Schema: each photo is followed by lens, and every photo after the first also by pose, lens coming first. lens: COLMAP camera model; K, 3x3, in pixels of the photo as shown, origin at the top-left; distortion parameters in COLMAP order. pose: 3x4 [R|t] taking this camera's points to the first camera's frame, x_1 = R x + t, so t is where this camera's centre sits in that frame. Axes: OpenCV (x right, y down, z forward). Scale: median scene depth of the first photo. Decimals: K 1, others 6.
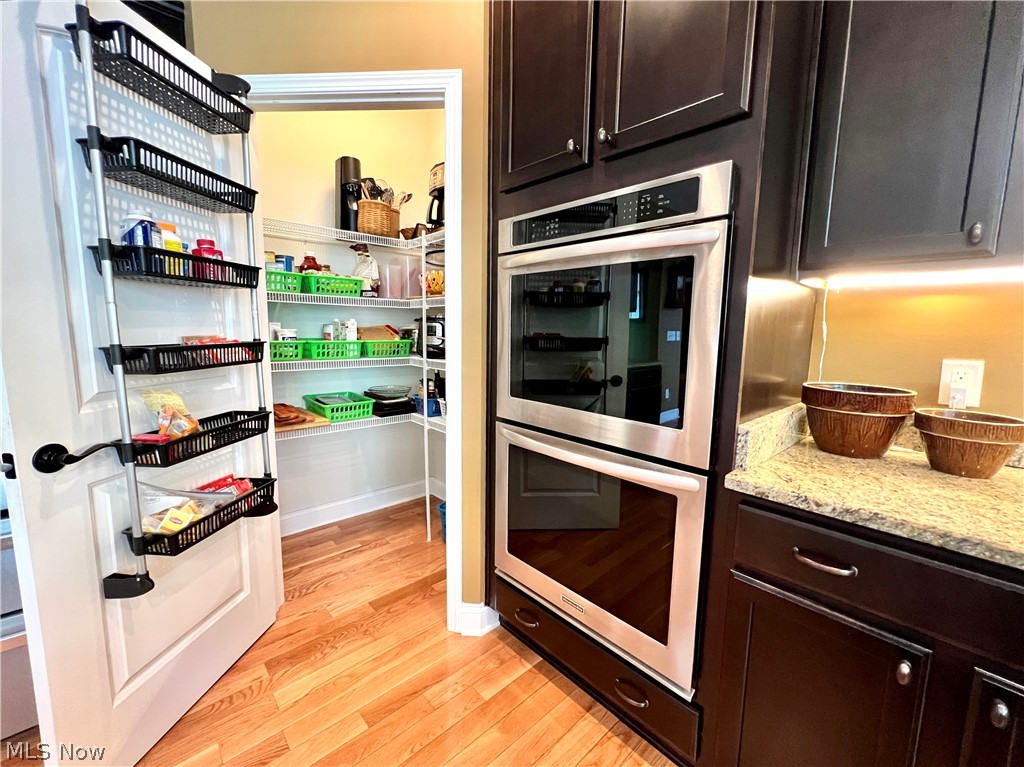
lens RADIAL K [[413.2, 0, 508.5], [0, 413.2, 383.1], [0, 0, 1]] dist [-0.004258, -0.000115]
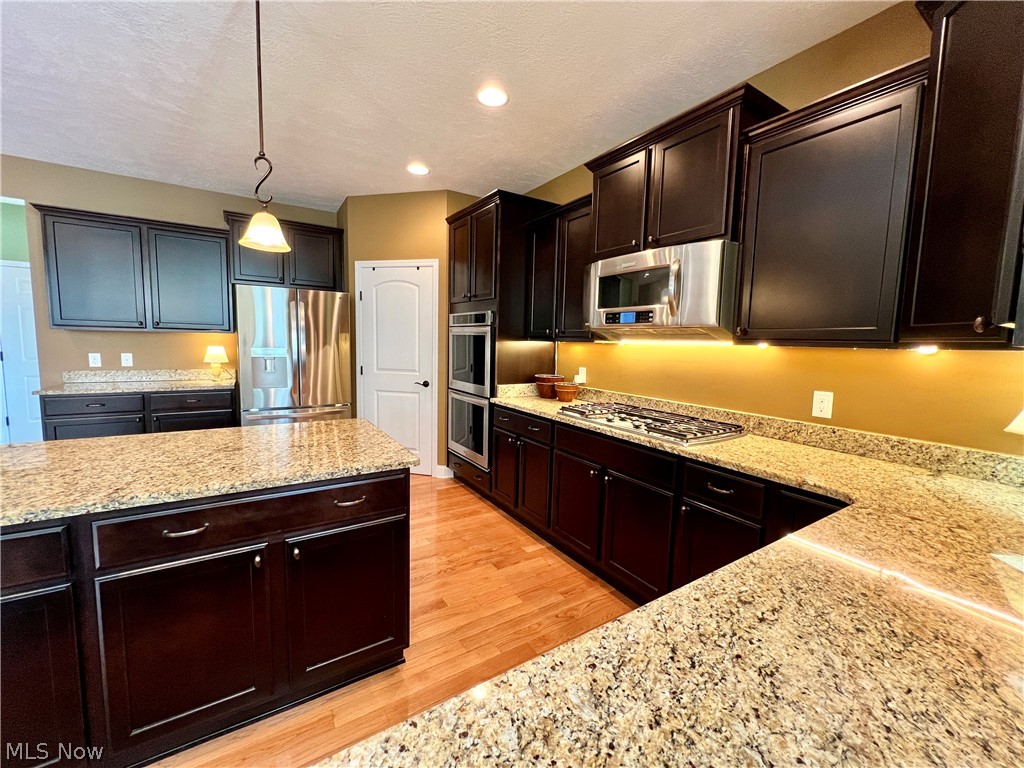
lens RADIAL K [[413.2, 0, 508.5], [0, 413.2, 383.6], [0, 0, 1]] dist [-0.004258, -0.000115]
pose [[0.983559, 0.026253, -0.178668, 1.102975], [-0.032018, 0.999053, -0.029461, 0.166588], [0.177726, 0.034698, 0.983468, -2.048708]]
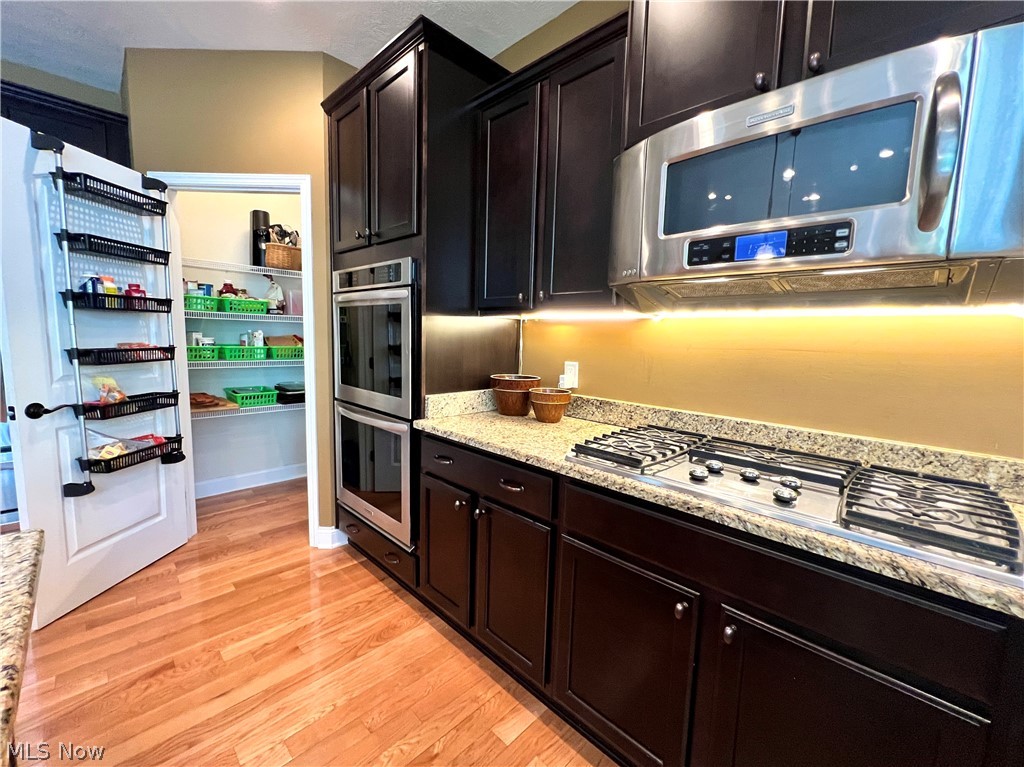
lens RADIAL K [[414.3, 0, 512.0], [0, 414.3, 383.5], [0, 0, 1]] dist [-0.006149, 0.000210]
pose [[0.998384, 0.006559, 0.056443, 0.736876], [-0.005661, 0.999855, -0.016052, 0.068455], [-0.056541, 0.015706, 0.998277, -0.777209]]
